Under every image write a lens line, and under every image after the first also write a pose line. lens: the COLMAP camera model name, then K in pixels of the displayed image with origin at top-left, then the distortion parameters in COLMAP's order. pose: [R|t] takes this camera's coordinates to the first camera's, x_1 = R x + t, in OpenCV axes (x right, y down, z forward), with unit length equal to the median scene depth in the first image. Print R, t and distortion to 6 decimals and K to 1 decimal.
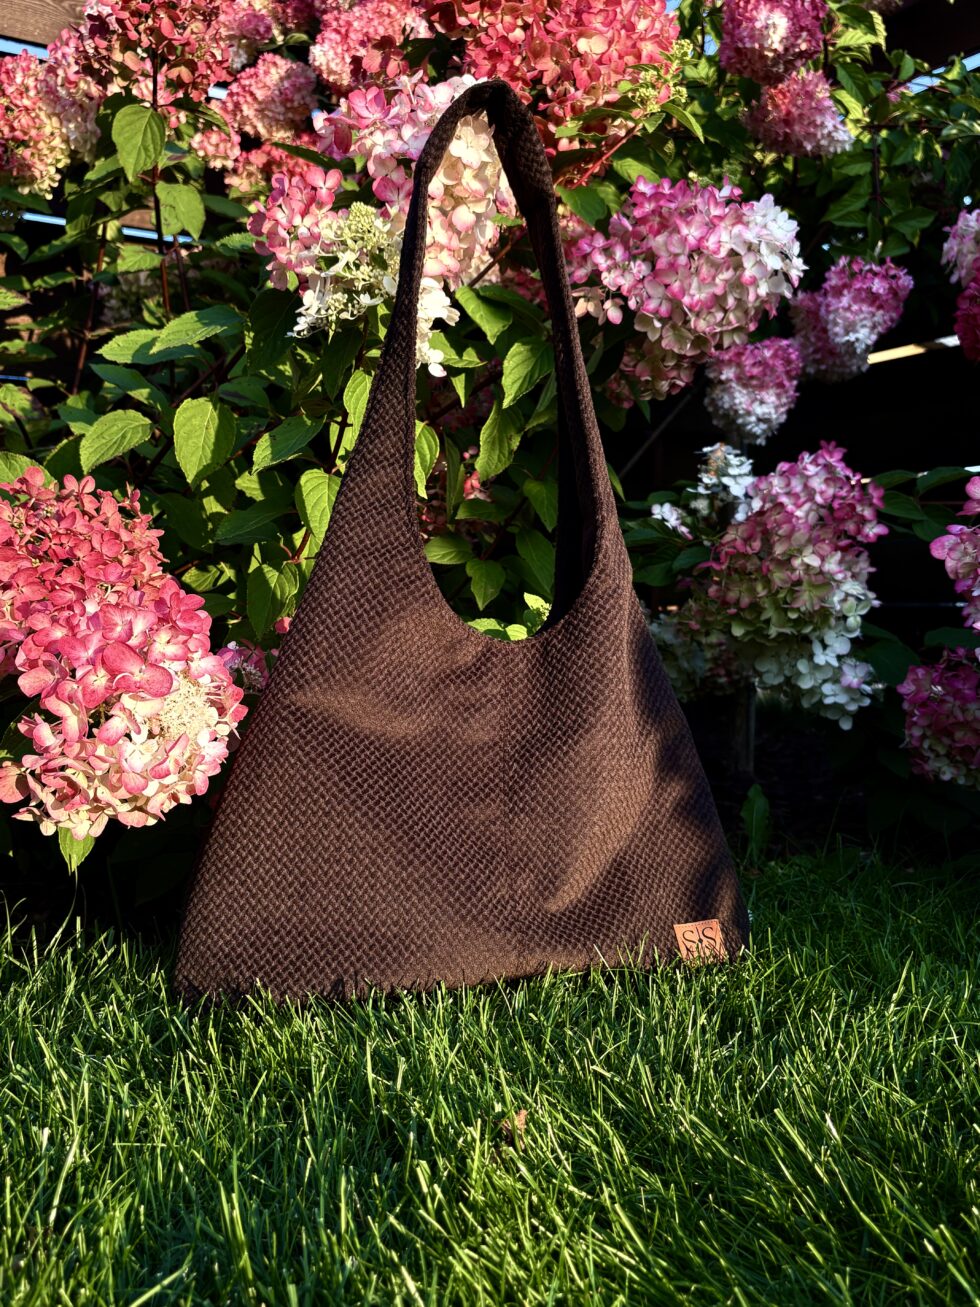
lens RADIAL K [[1249.7, 0, 490.0], [0, 1249.7, 653.5], [0, 0, 1]] dist [0.126560, -0.276914]
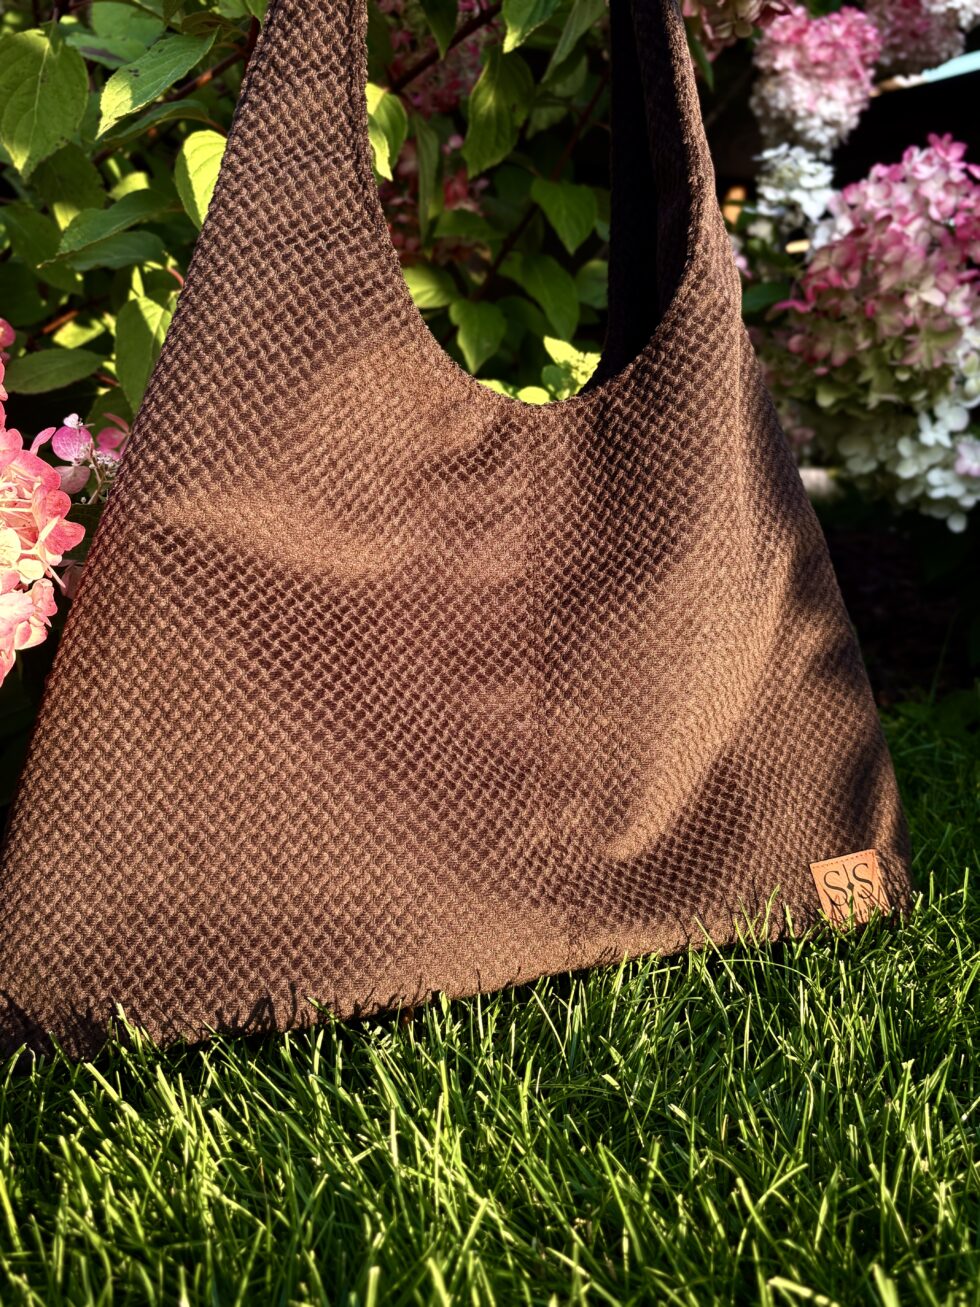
lens RADIAL K [[1249.7, 0, 490.0], [0, 1249.7, 653.5], [0, 0, 1]] dist [0.126560, -0.276914]
pose [[0.999598, -0.021183, 0.018869, -0.021706], [0.017908, 0.987045, 0.159441, 0.011234], [-0.022002, -0.159039, 0.987027, 0.415471]]
